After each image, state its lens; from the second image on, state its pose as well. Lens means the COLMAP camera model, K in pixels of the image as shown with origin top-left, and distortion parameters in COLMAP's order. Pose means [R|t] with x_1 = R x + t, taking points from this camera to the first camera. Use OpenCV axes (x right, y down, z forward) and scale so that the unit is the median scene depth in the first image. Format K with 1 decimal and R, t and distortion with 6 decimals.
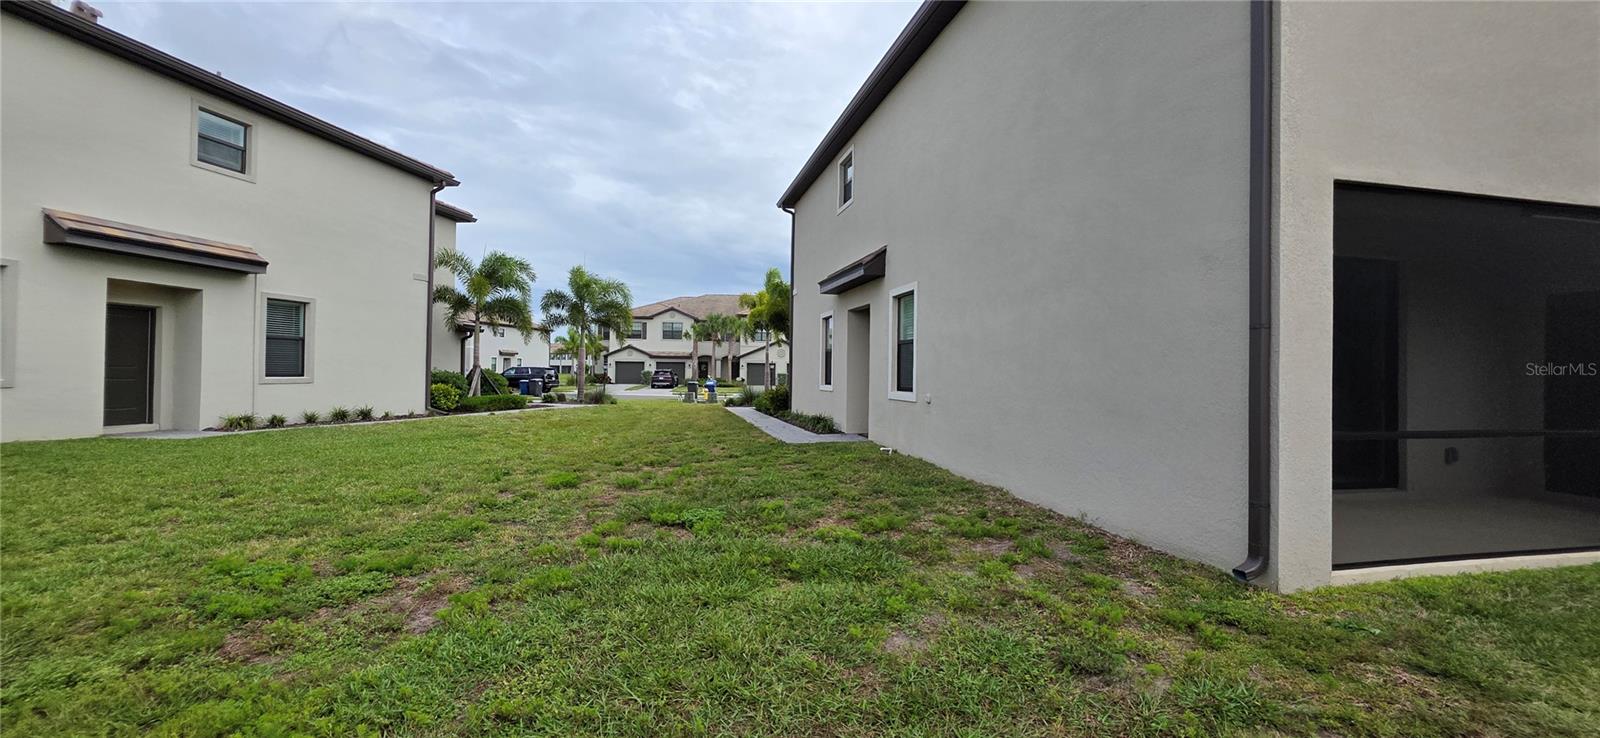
lens RADIAL K [[640.1, 0, 798.9], [0, 640.1, 368.7], [0, 0, 1]] dist [0.002024, -0.000328]
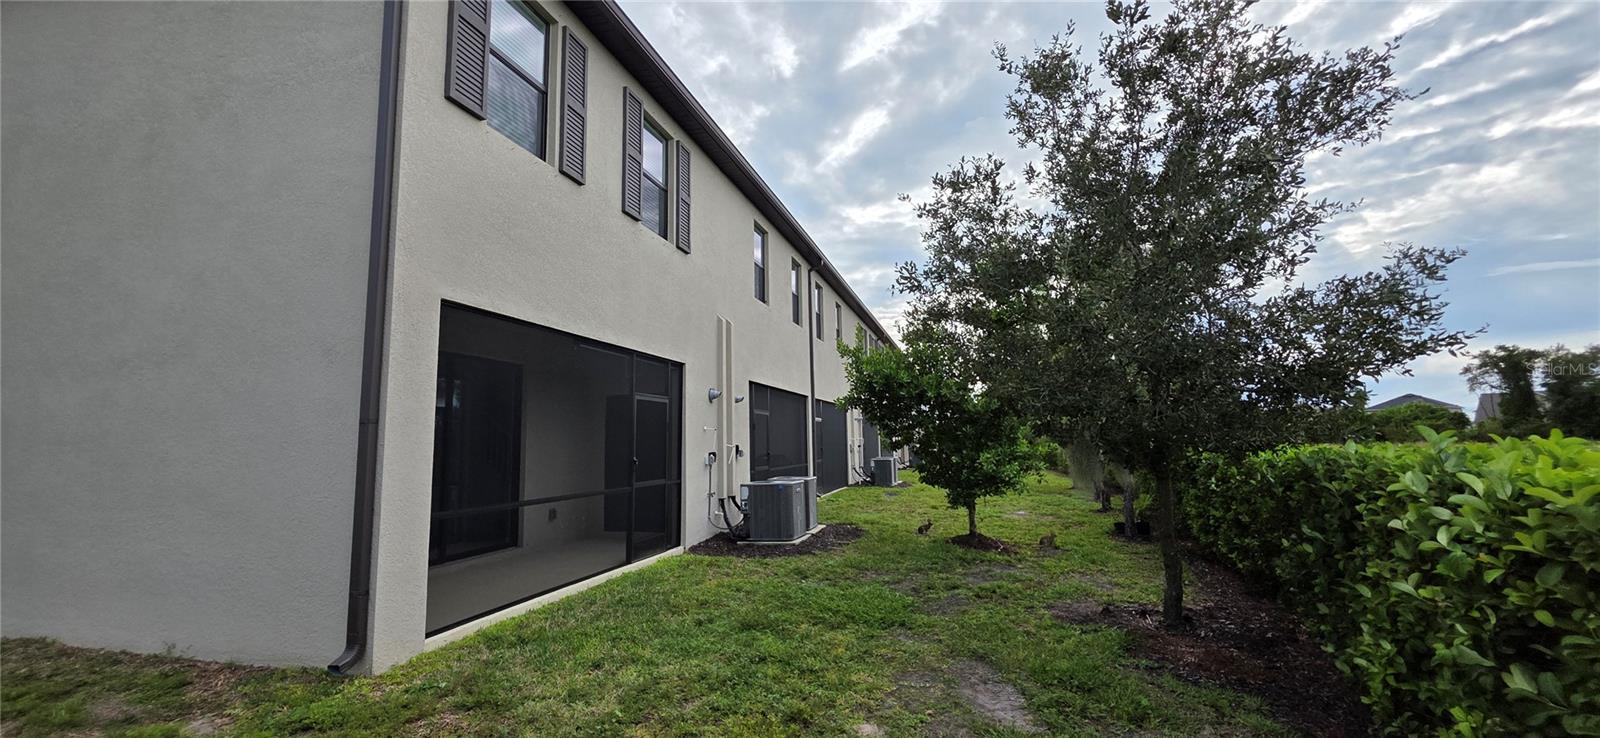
lens RADIAL K [[640.1, 0, 798.6], [0, 640.1, 371.4], [0, 0, 1]] dist [0.002024, -0.000328]
pose [[0.465979, 0.078739, 0.881285, 0.103839], [0.022485, 0.994657, -0.100757, -0.025279], [-0.884510, 0.066767, 0.461719, -0.134677]]
